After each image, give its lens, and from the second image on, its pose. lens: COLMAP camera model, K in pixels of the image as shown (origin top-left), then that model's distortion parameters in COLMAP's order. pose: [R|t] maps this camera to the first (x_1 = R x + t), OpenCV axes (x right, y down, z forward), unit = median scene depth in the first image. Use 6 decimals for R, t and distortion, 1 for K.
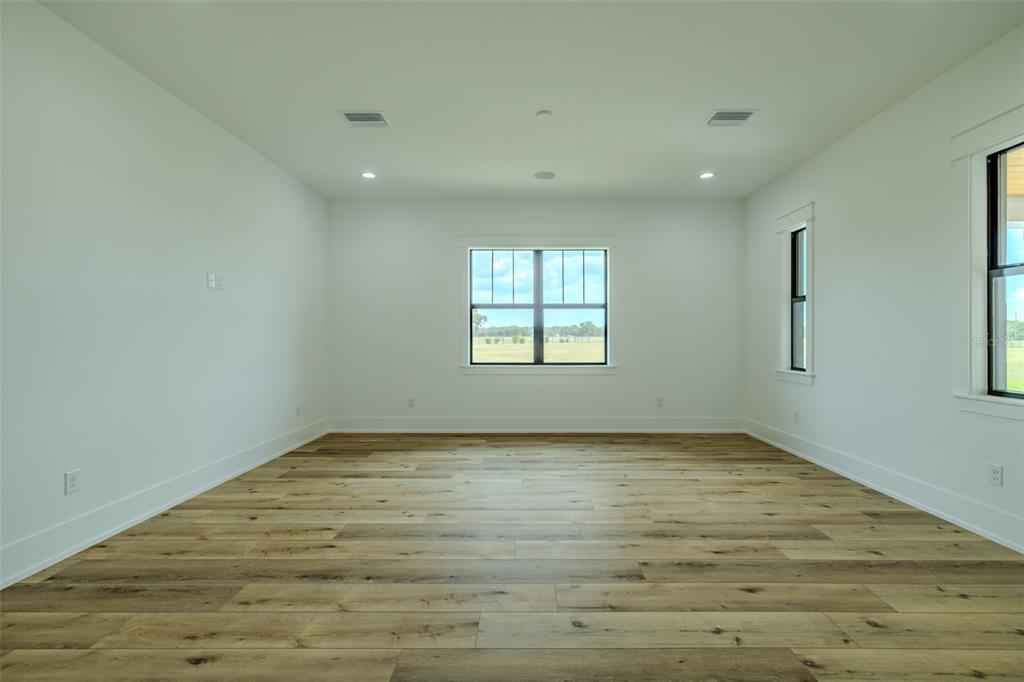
lens RADIAL K [[436.5, 0, 511.8], [0, 436.5, 341.5], [0, 0, 1]] dist [-0.000078, 0.000145]
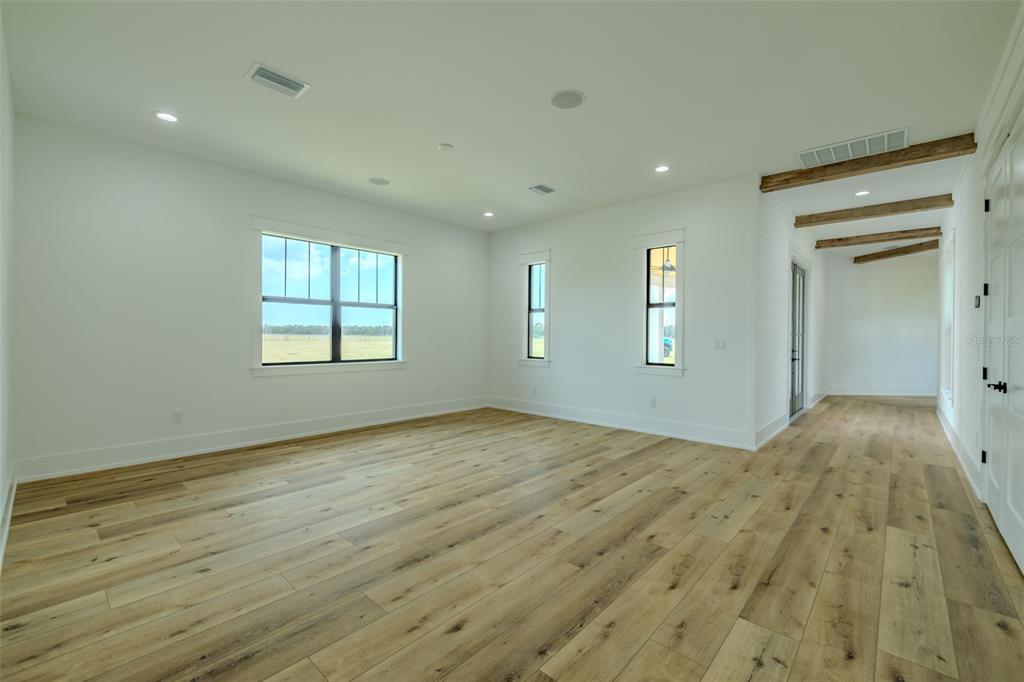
lens RADIAL K [[436.5, 0, 512.4], [0, 436.5, 344.4], [0, 0, 1]] dist [-0.000078, 0.000145]
pose [[0.665831, -0.009201, 0.746046, -0.615024], [-0.000271, 0.999921, 0.012574, -0.001069], [-0.746103, -0.008574, 0.665776, 0.069372]]
